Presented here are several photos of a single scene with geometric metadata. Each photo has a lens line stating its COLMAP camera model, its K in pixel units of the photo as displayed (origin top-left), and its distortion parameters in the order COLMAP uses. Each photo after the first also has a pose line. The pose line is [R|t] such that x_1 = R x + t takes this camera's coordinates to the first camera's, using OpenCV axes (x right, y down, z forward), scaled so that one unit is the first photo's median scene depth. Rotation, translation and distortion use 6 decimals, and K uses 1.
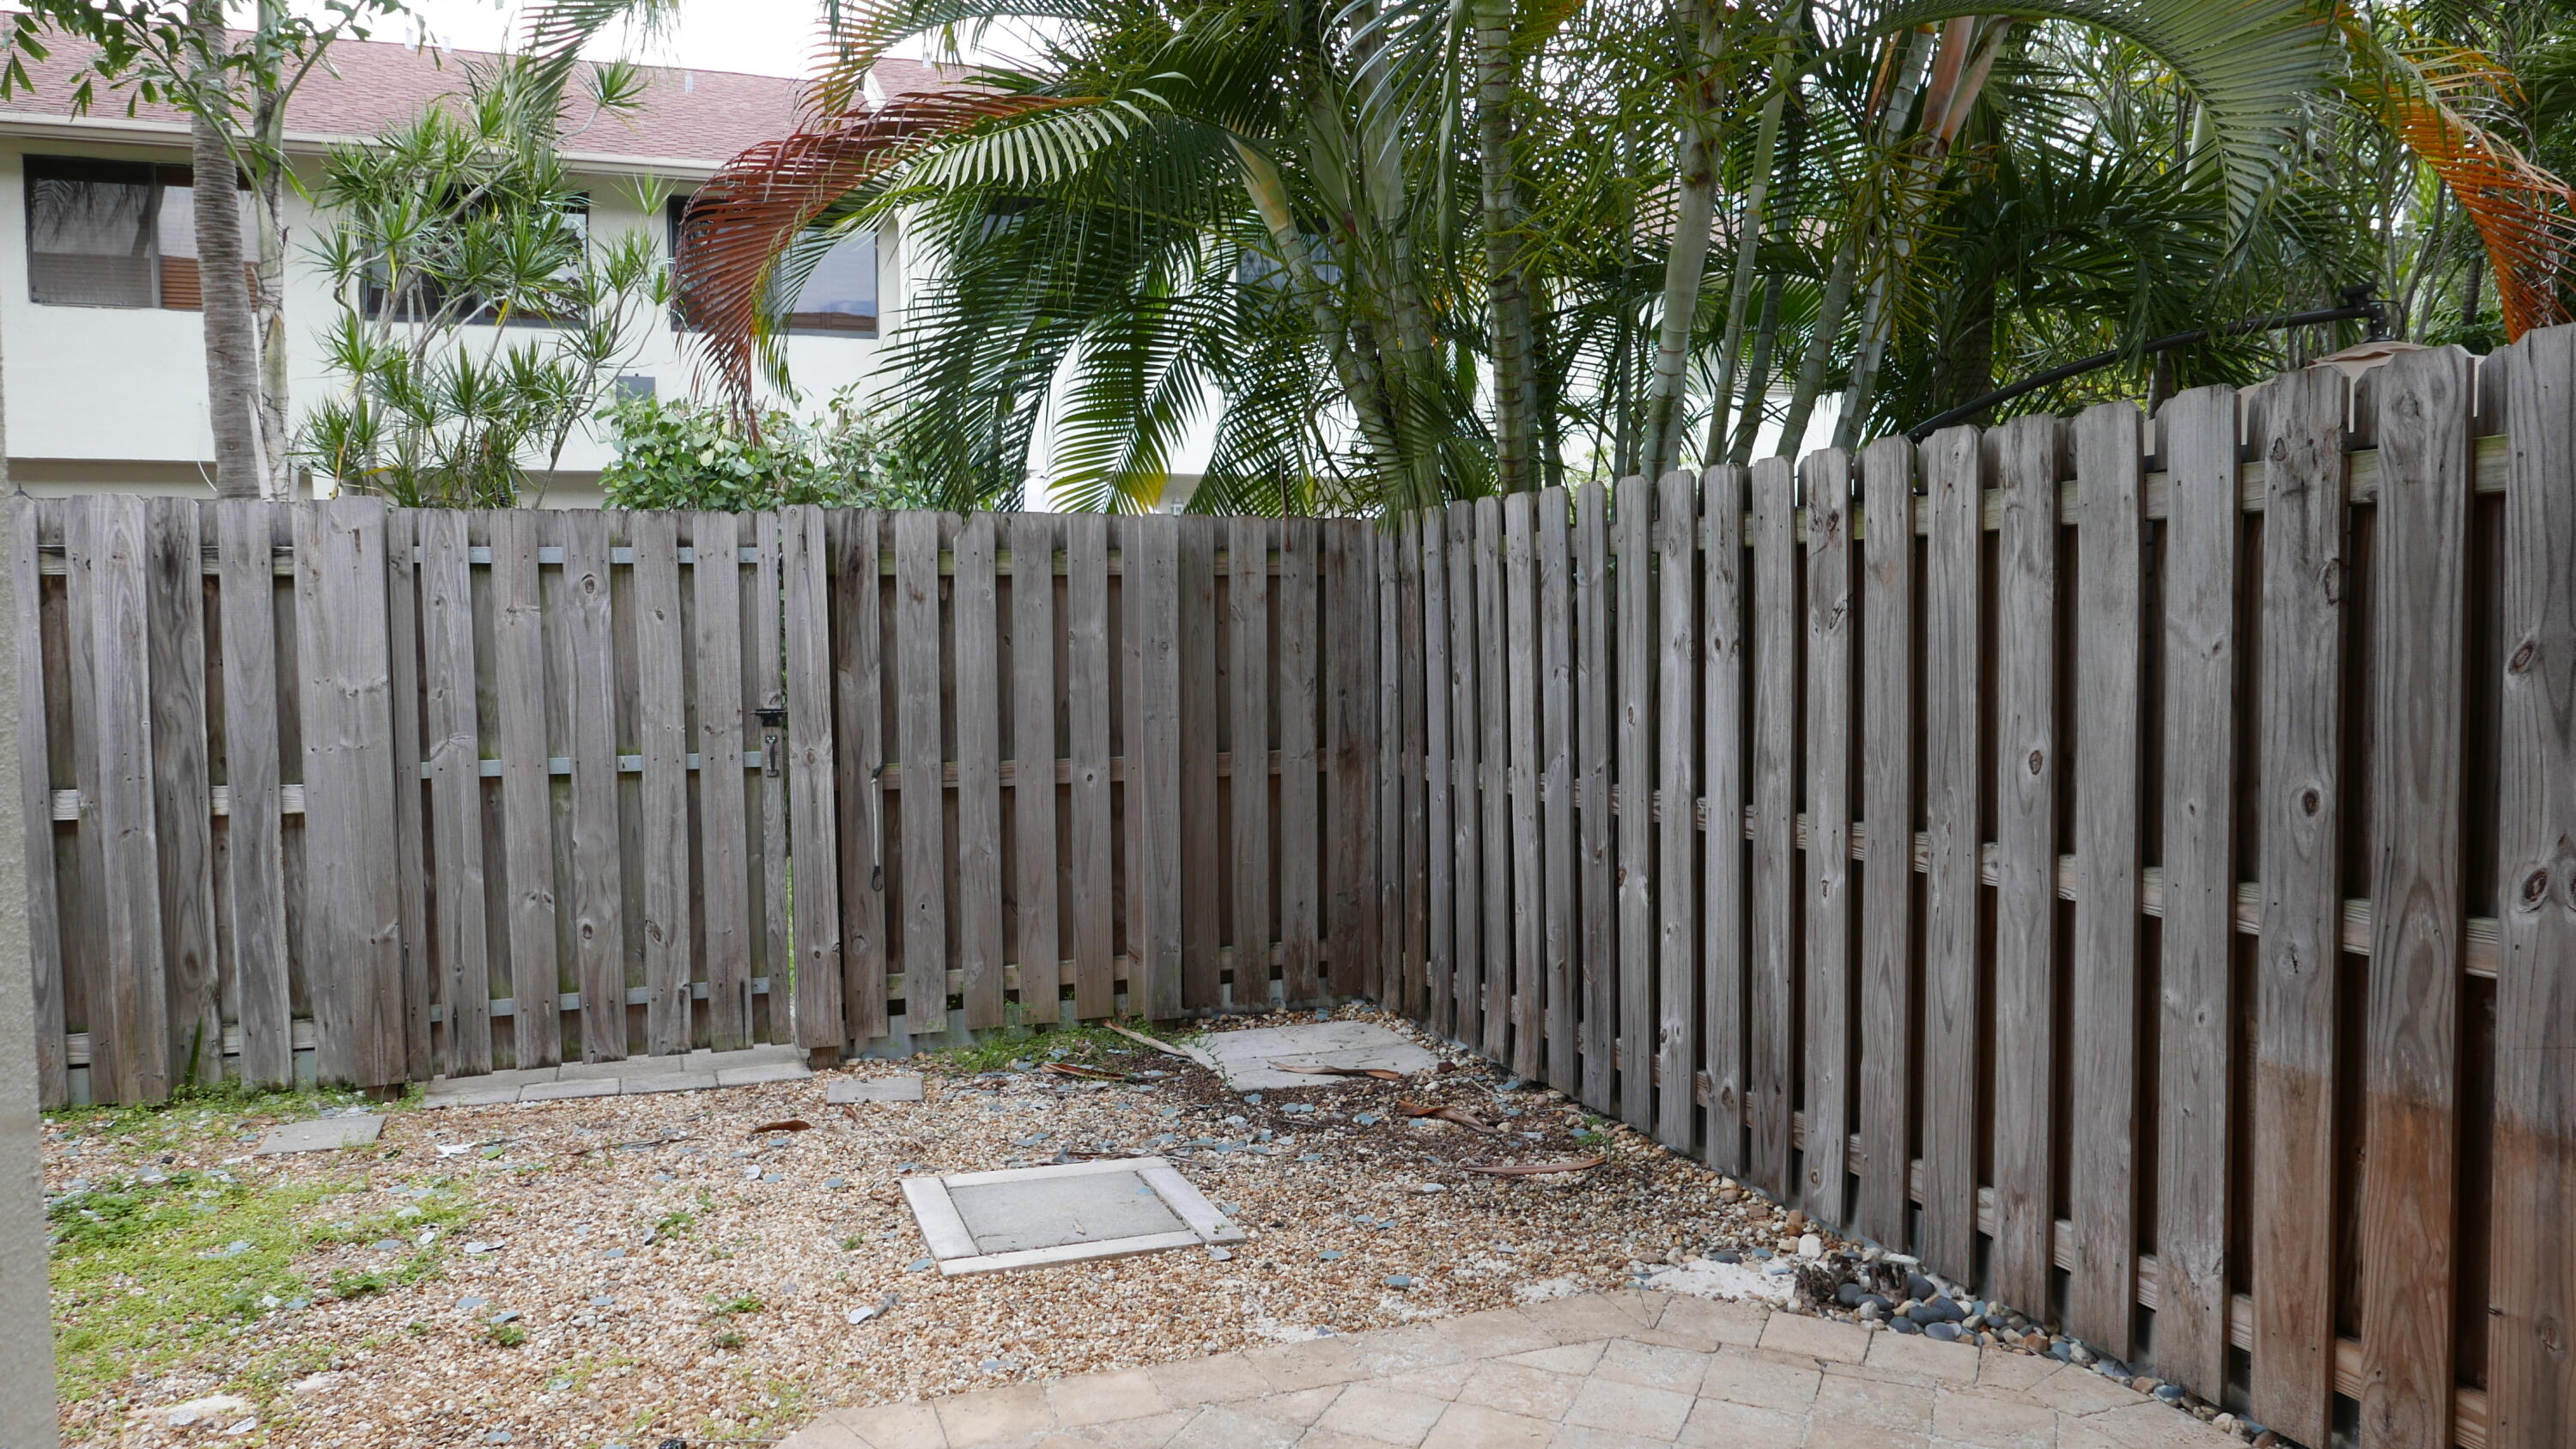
lens RADIAL K [[1705.6, 0, 1287.3], [0, 1705.6, 724.2], [0, 0, 1]] dist [-0.038296, 0.013471]
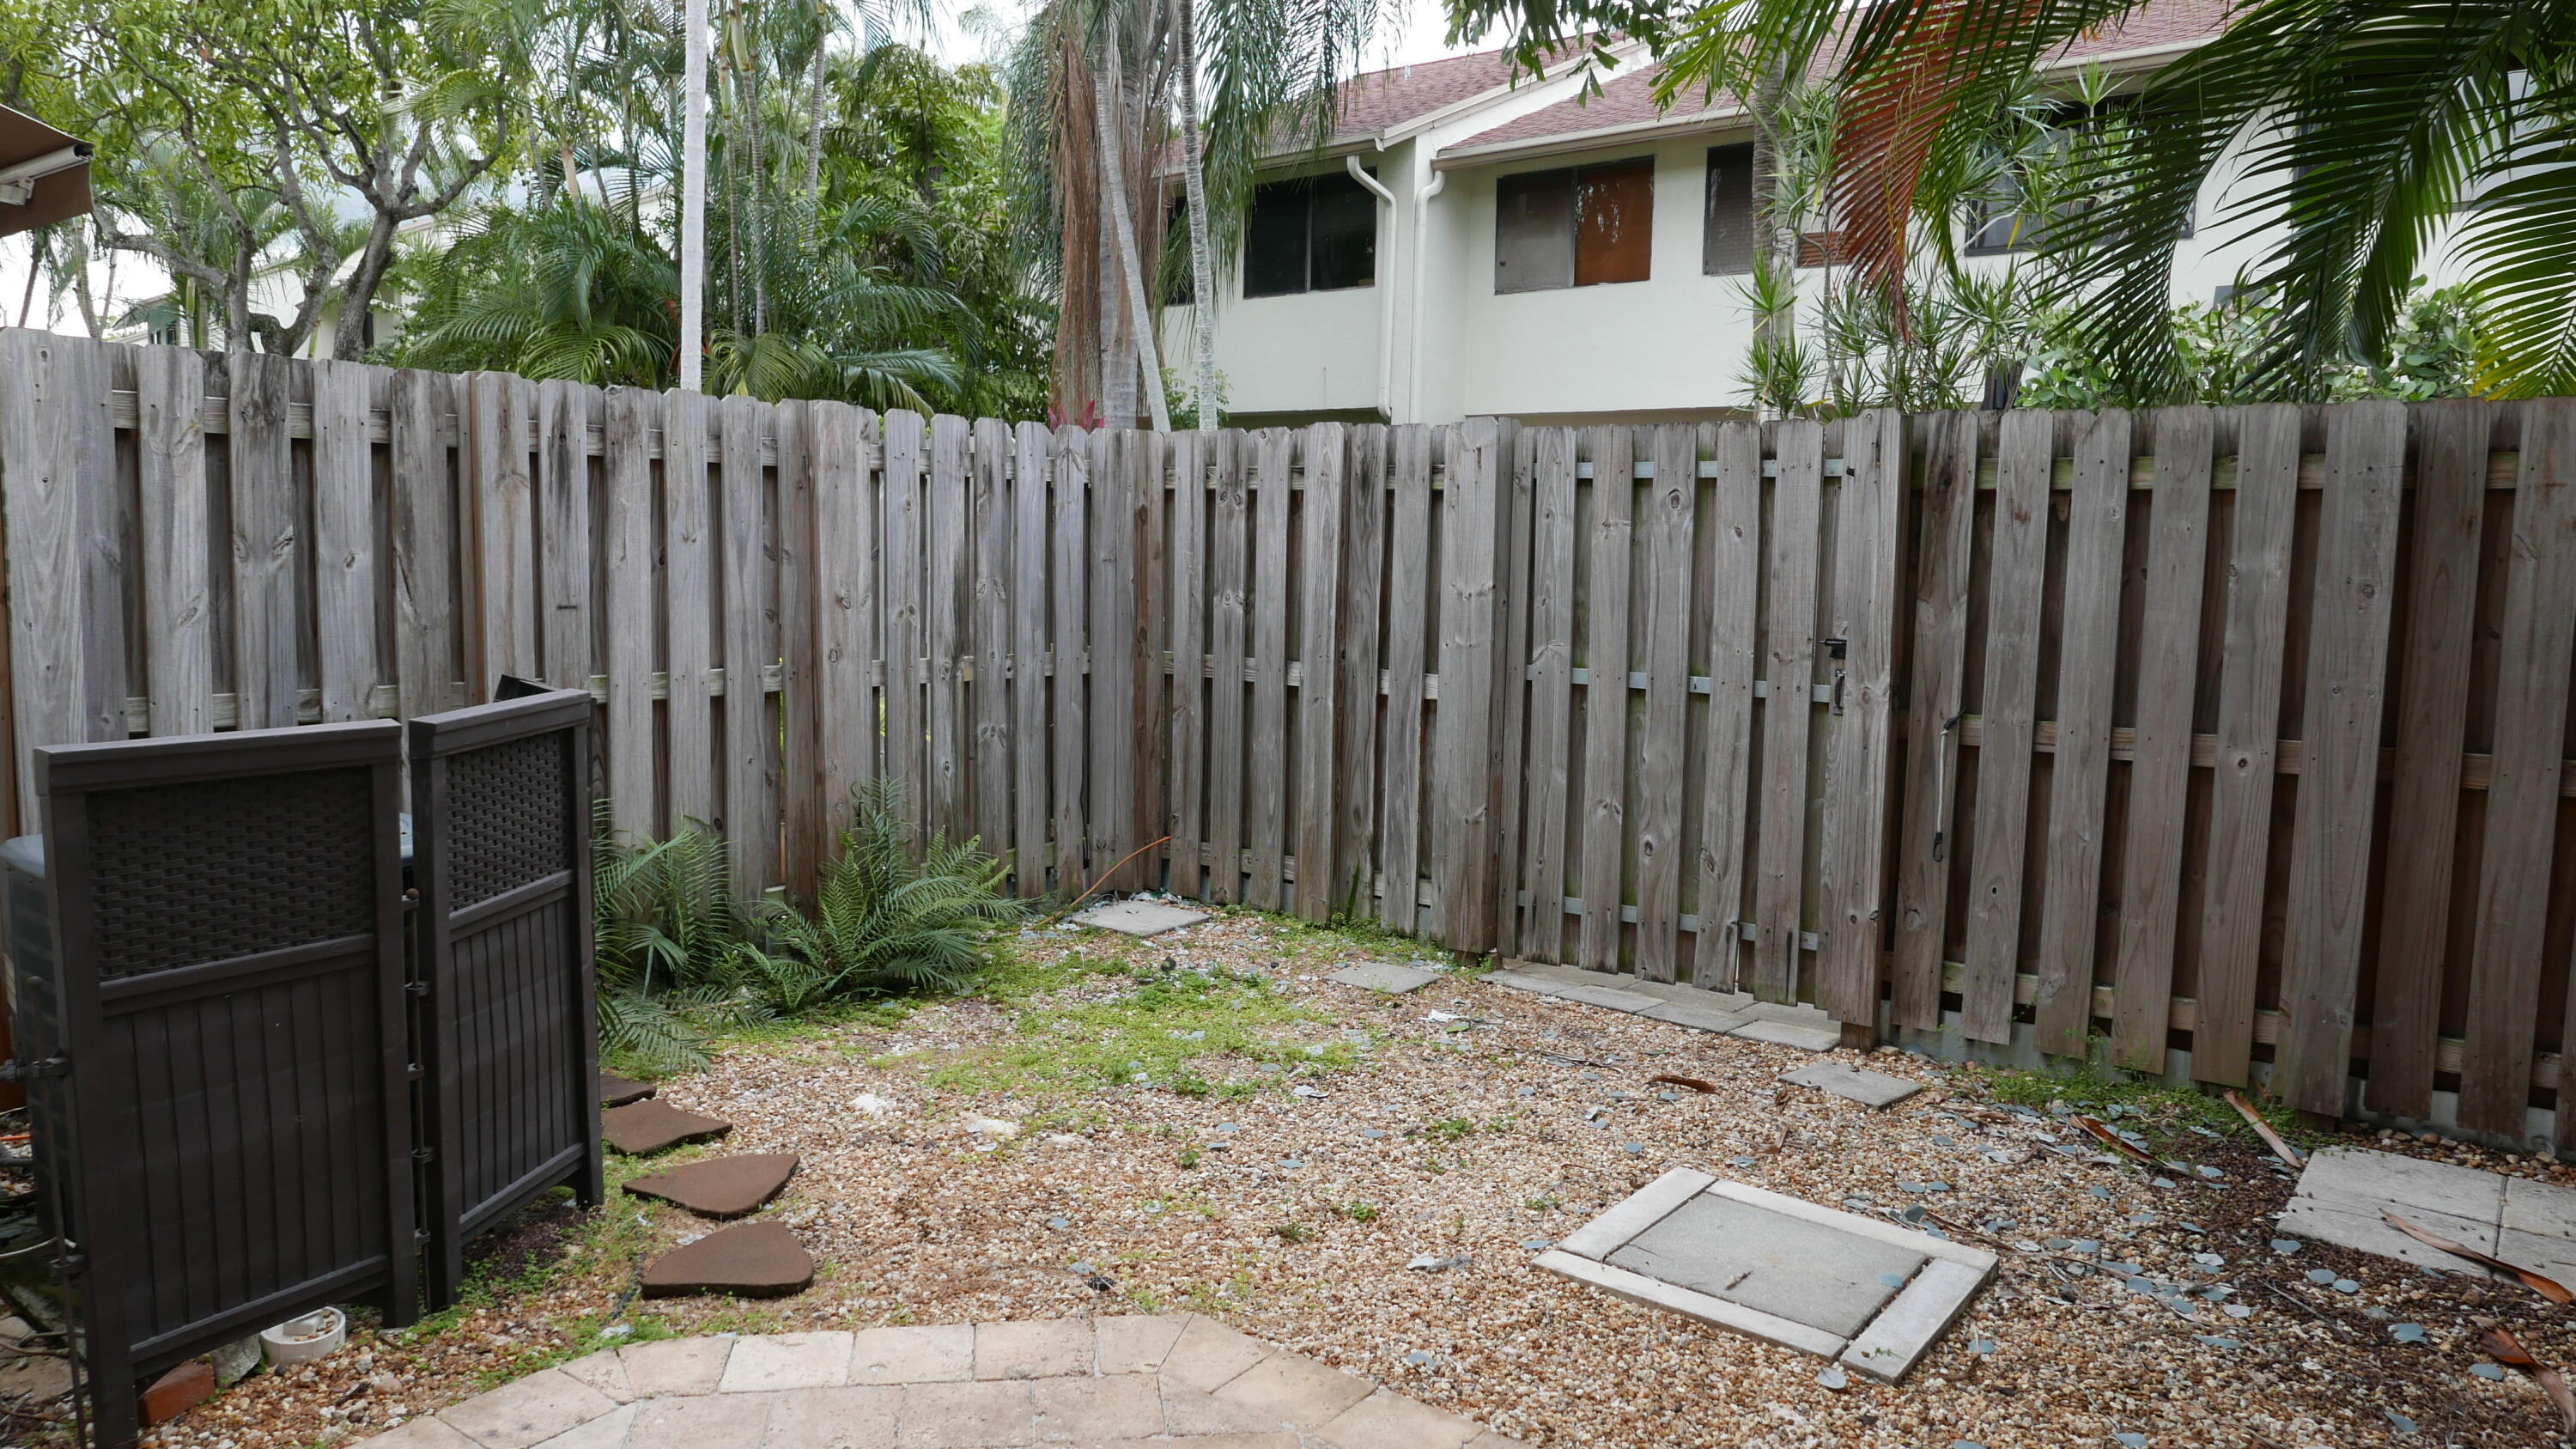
lens RADIAL K [[1705.6, 0, 1278.4], [0, 1705.6, 714.2], [0, 0, 1]] dist [-0.038296, 0.013471]
pose [[0.523091, 0.100913, -0.846282, 0.312633], [-0.079178, 0.994425, 0.069637, -0.008815], [0.848591, 0.030580, 0.528165, 0.281488]]
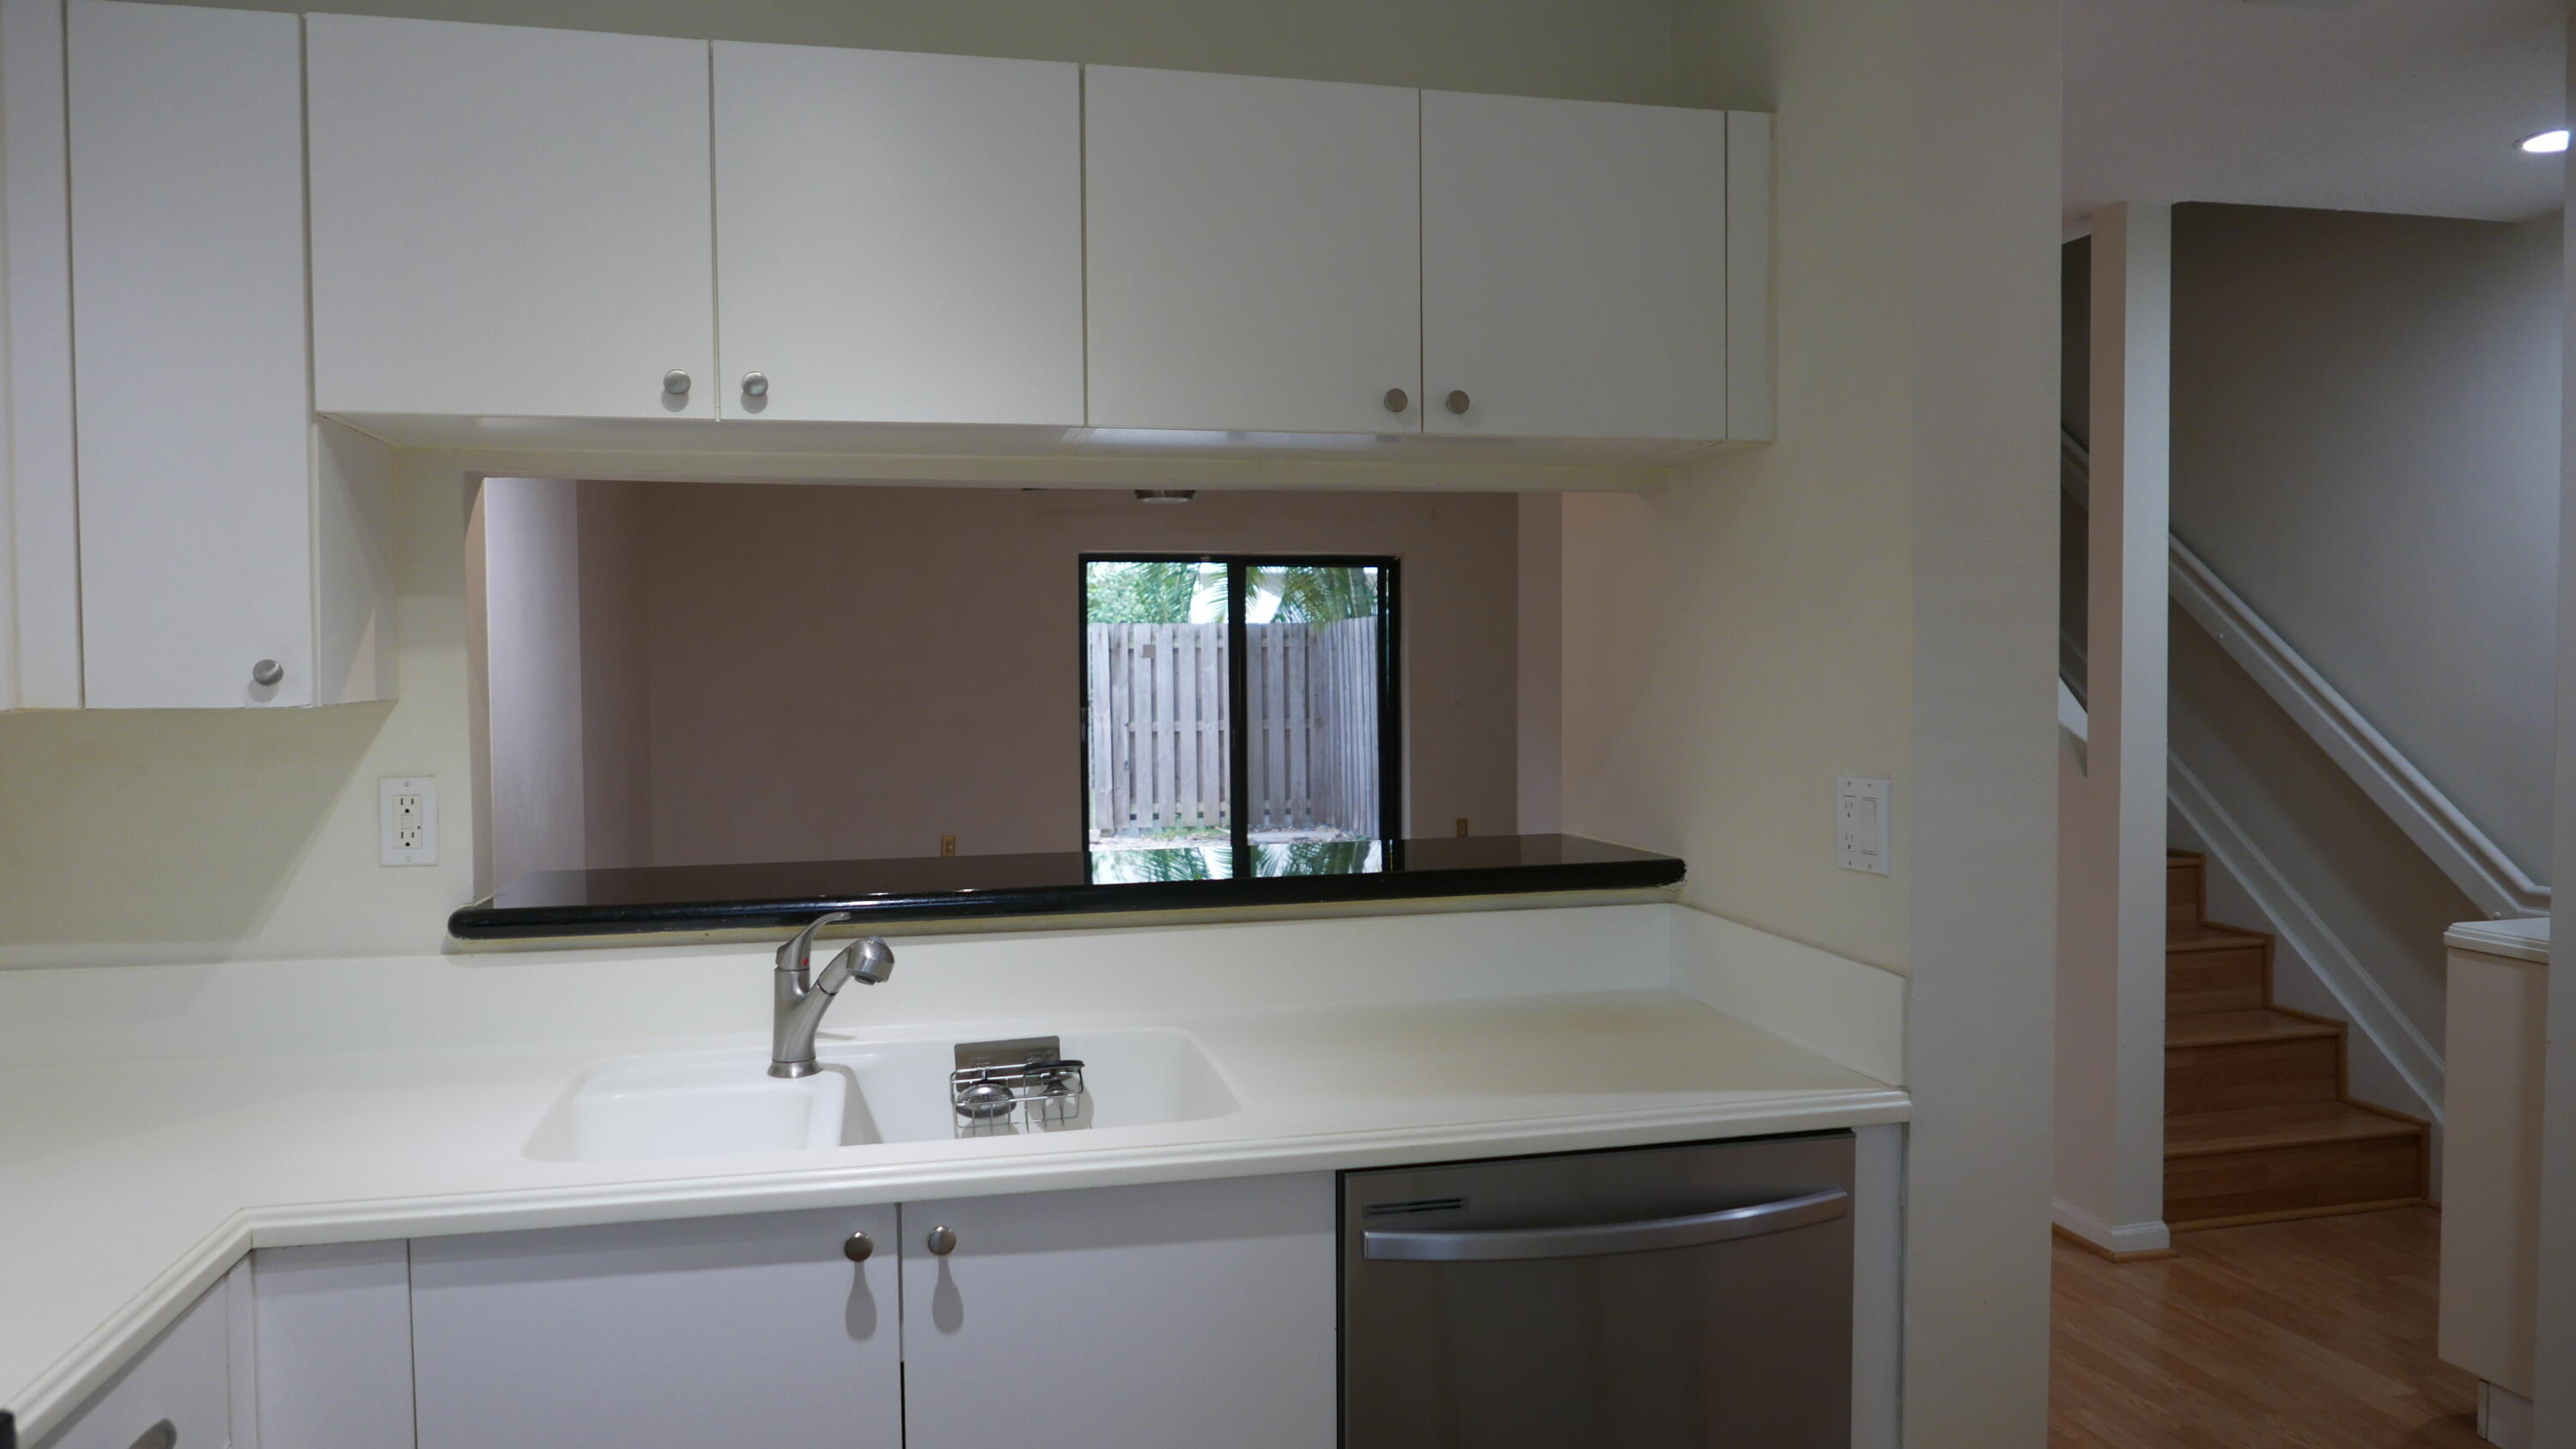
lens RADIAL K [[1705.6, 0, 1286.9], [0, 1705.6, 723.0], [0, 0, 1]] dist [-0.038296, 0.013471]
pose [[0.989568, 0.002379, -0.144047, 0.392080], [-0.005195, 0.999803, -0.019176, 0.077518], [0.143973, 0.019725, 0.989385, -1.603946]]
